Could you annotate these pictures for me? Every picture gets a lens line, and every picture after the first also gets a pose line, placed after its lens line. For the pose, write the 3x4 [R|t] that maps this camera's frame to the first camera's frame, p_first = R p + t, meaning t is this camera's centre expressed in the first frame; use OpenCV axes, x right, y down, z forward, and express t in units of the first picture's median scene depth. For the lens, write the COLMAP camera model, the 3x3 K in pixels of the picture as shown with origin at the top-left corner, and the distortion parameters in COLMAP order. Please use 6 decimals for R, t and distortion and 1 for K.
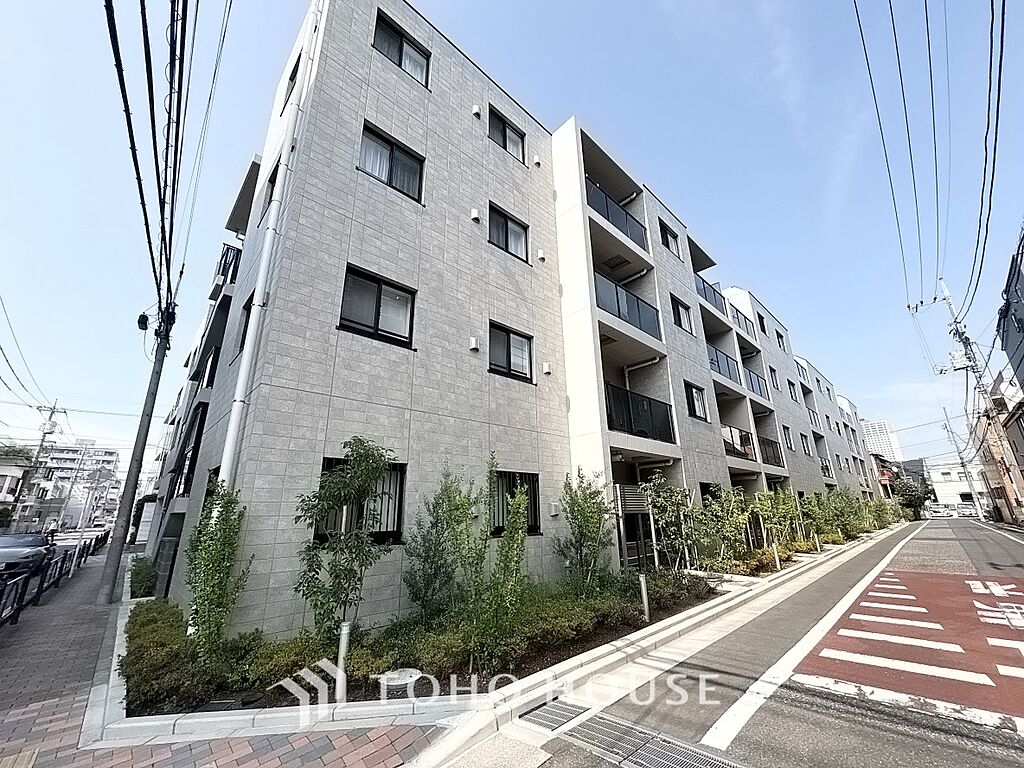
lens RADIAL K [[407.9, 0, 512.0], [0, 407.9, 384.0], [0, 0, 1]] dist [0.001146, 0.000109]
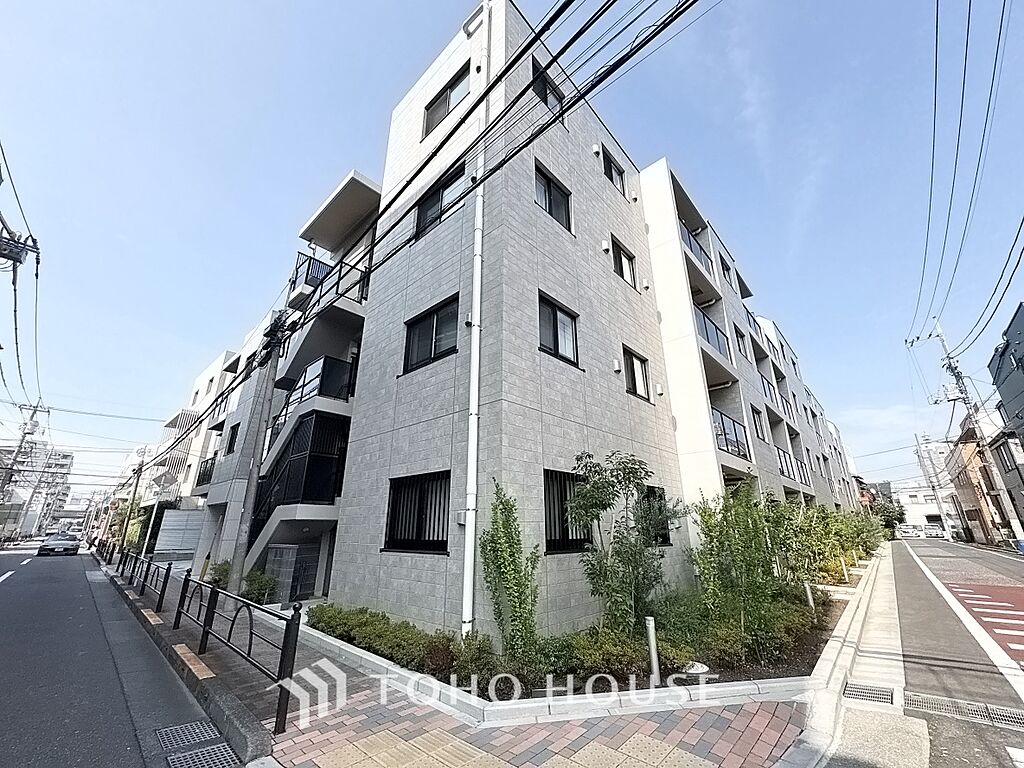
lens RADIAL K [[408.5, 0, 512.7], [0, 408.5, 384.1], [0, 0, 1]] dist [0.001127, -0.000157]
pose [[0.997329, 0.037445, 0.062709, -0.248699], [-0.035407, 0.998818, -0.033305, -0.002394], [-0.063882, 0.030996, 0.997476, -0.034510]]
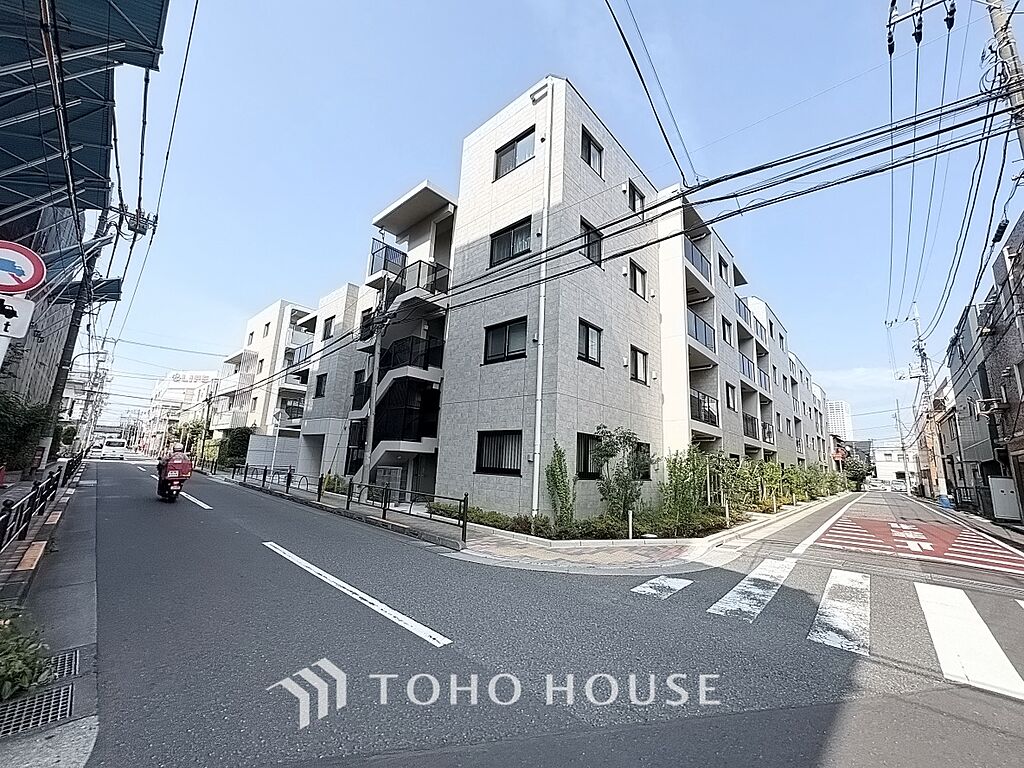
lens RADIAL K [[407.9, 0, 512.0], [0, 407.9, 384.0], [0, 0, 1]] dist [0.001146, 0.000109]
pose [[0.995294, 0.078133, 0.057322, -0.353008], [-0.084261, 0.989935, 0.113707, -0.089679], [-0.047861, -0.118001, 0.991859, -0.322716]]
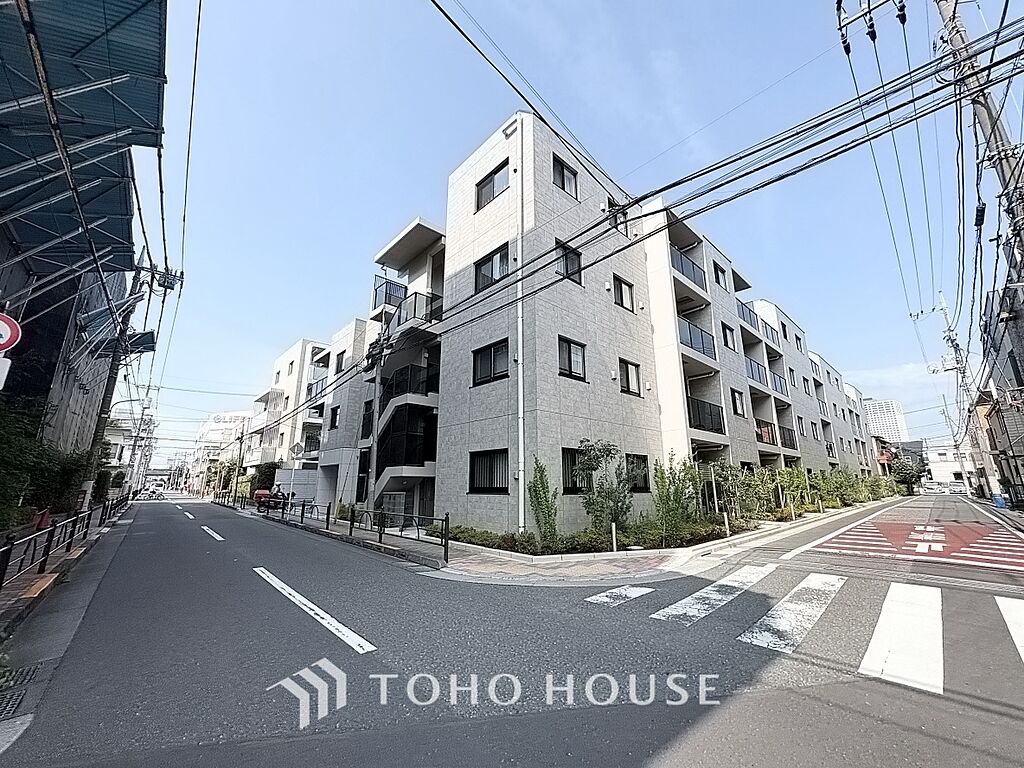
lens RADIAL K [[407.9, 0, 512.0], [0, 407.9, 384.0], [0, 0, 1]] dist [0.001146, 0.000109]
pose [[0.999823, 0.013204, -0.013432, -0.268669], [-0.012310, 0.997834, 0.064613, -0.092509], [0.014256, -0.064436, 0.997820, -0.346423]]
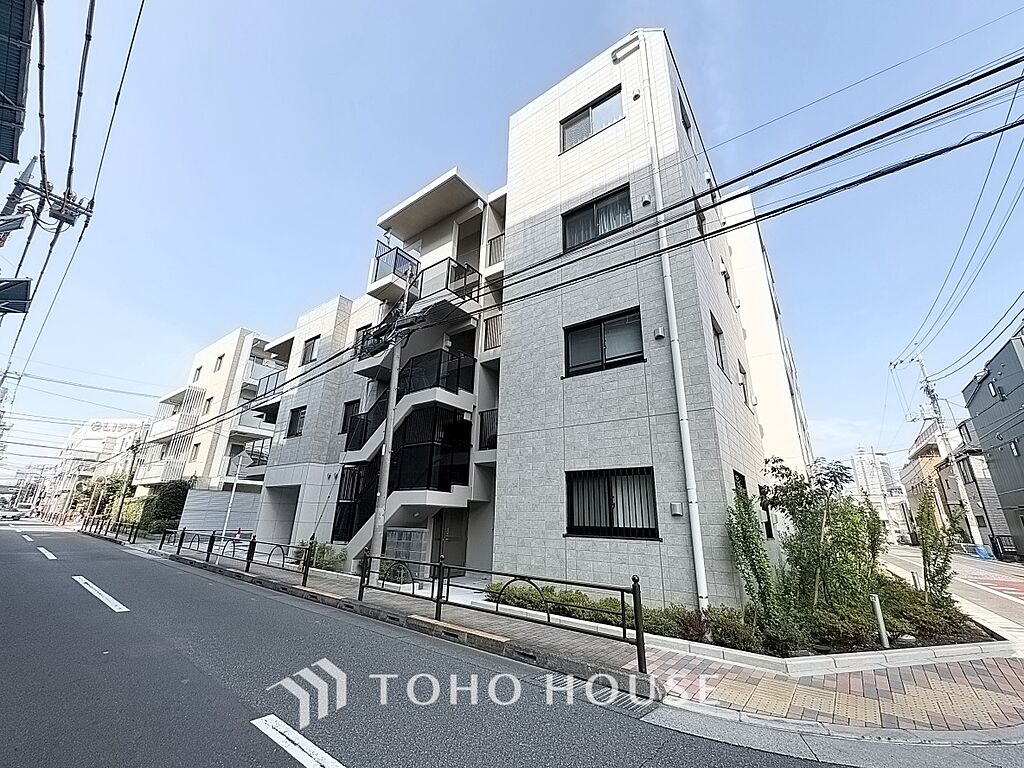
lens RADIAL K [[408.9, 0, 511.2], [0, 408.9, 384.2], [0, 0, 1]] dist [0.000959, 0.000037]
pose [[0.984627, 0.095827, 0.146034, -0.536871], [-0.093651, 0.995368, -0.021722, 0.004592], [-0.147439, 0.007712, 0.989041, -0.057371]]
